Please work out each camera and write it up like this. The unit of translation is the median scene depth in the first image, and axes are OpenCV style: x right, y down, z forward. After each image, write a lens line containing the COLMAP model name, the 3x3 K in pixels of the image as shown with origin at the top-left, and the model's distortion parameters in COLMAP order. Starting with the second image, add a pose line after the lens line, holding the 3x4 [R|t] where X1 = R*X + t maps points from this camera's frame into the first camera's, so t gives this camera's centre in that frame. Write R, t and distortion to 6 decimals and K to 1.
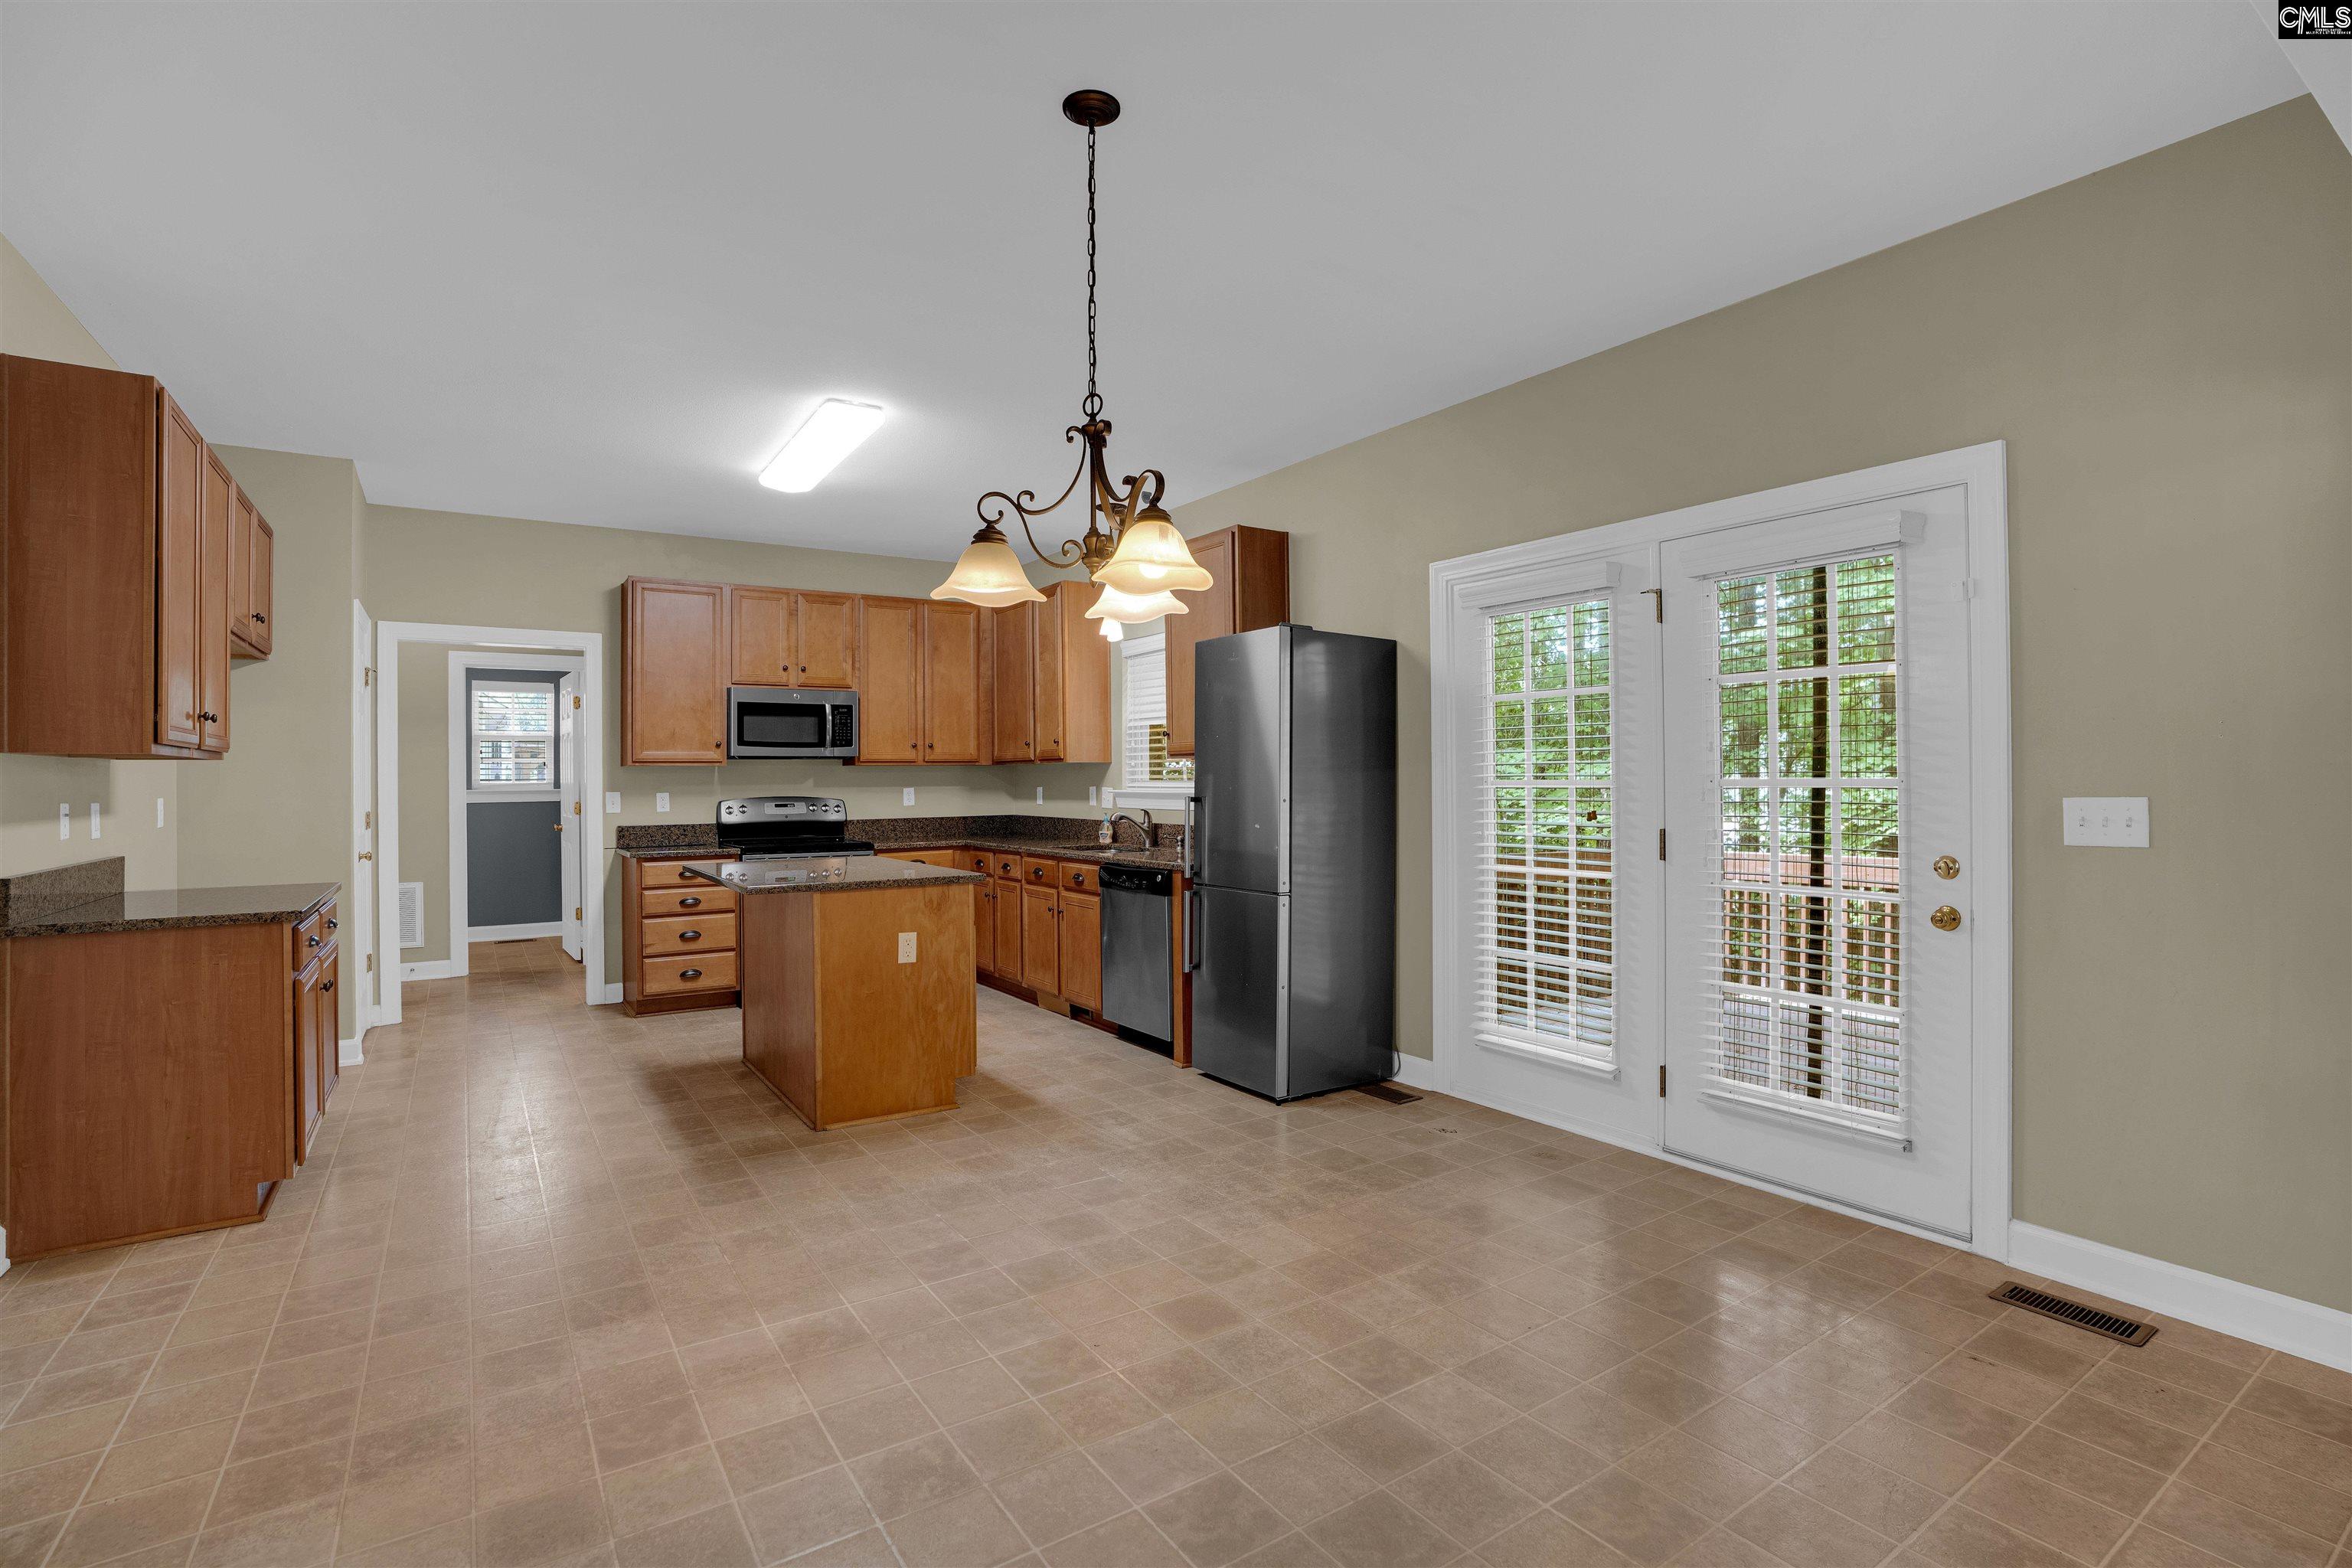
lens RADIAL K [[1092.0, 0, 1176.0], [0, 1092.0, 784.0], [0, 0, 1]] dist [-0.077456, 0.031696]
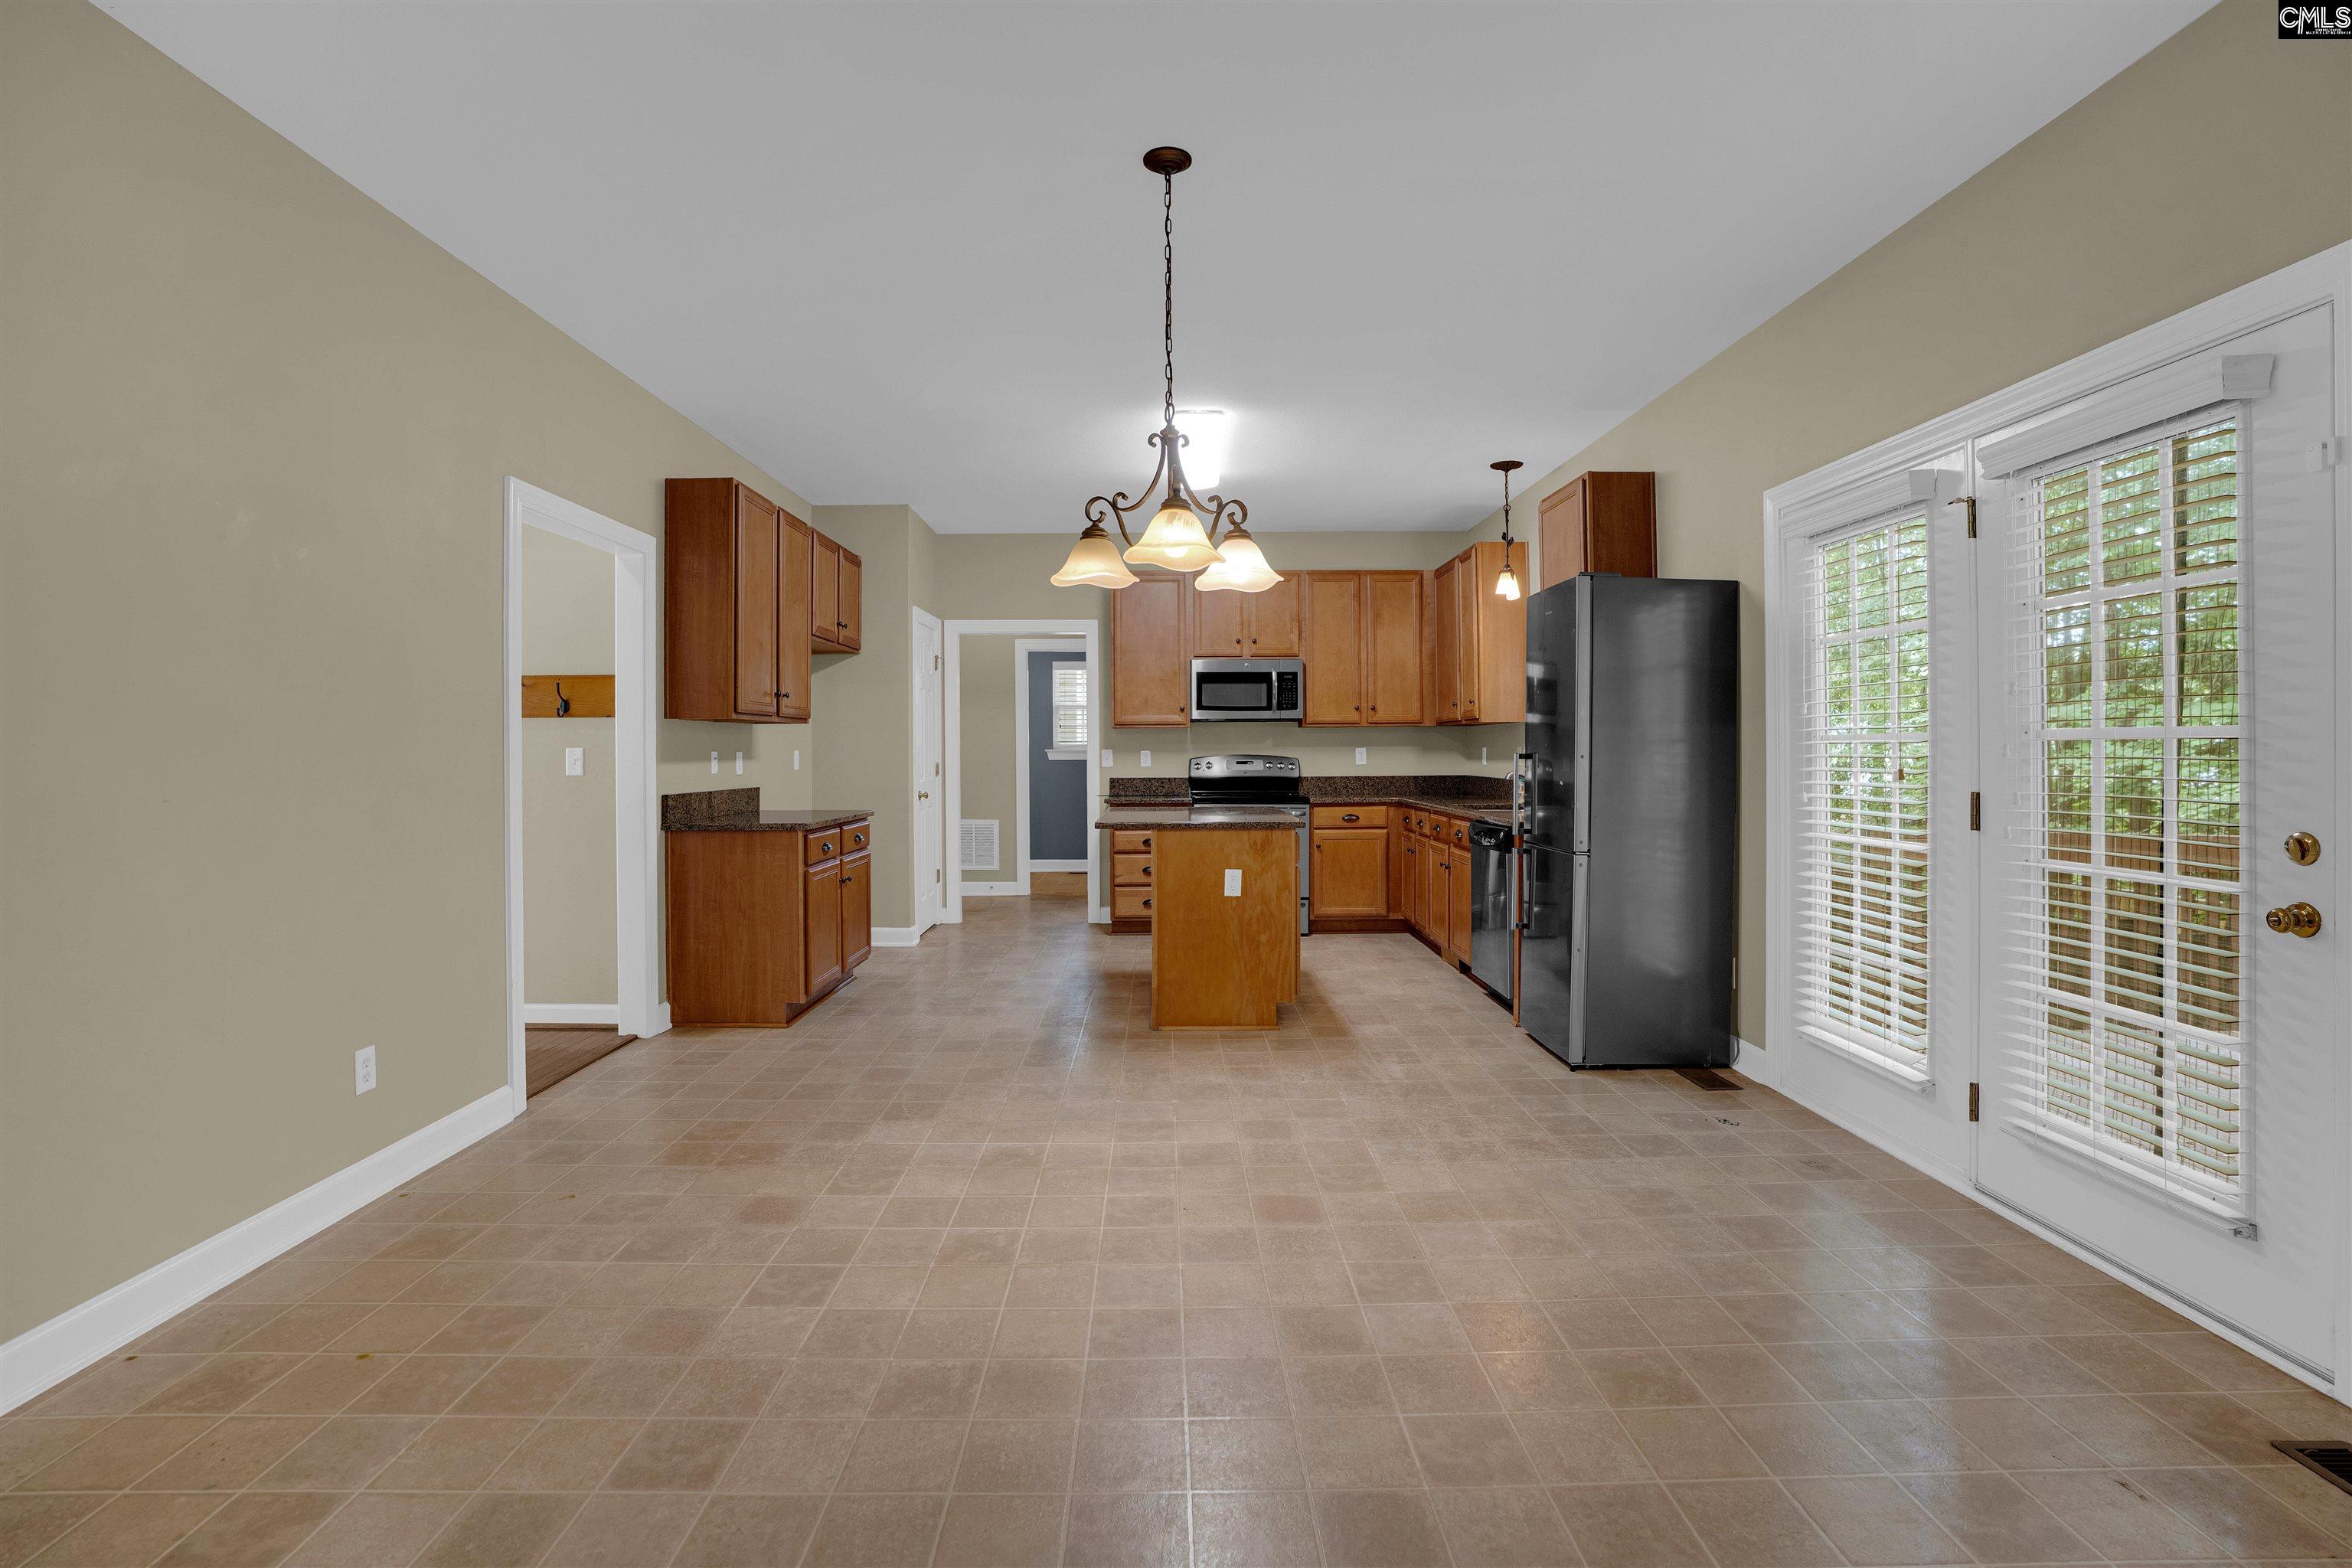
lens RADIAL K [[1096.9, 0, 1170.8], [0, 1096.9, 766.4], [0, 0, 1]] dist [-0.075619, 0.027037]
pose [[0.838387, 0.011758, -0.544949, 0.321778], [-0.004270, 0.999878, 0.015006, 0.011153], [0.545059, -0.010254, 0.838335, -0.002962]]
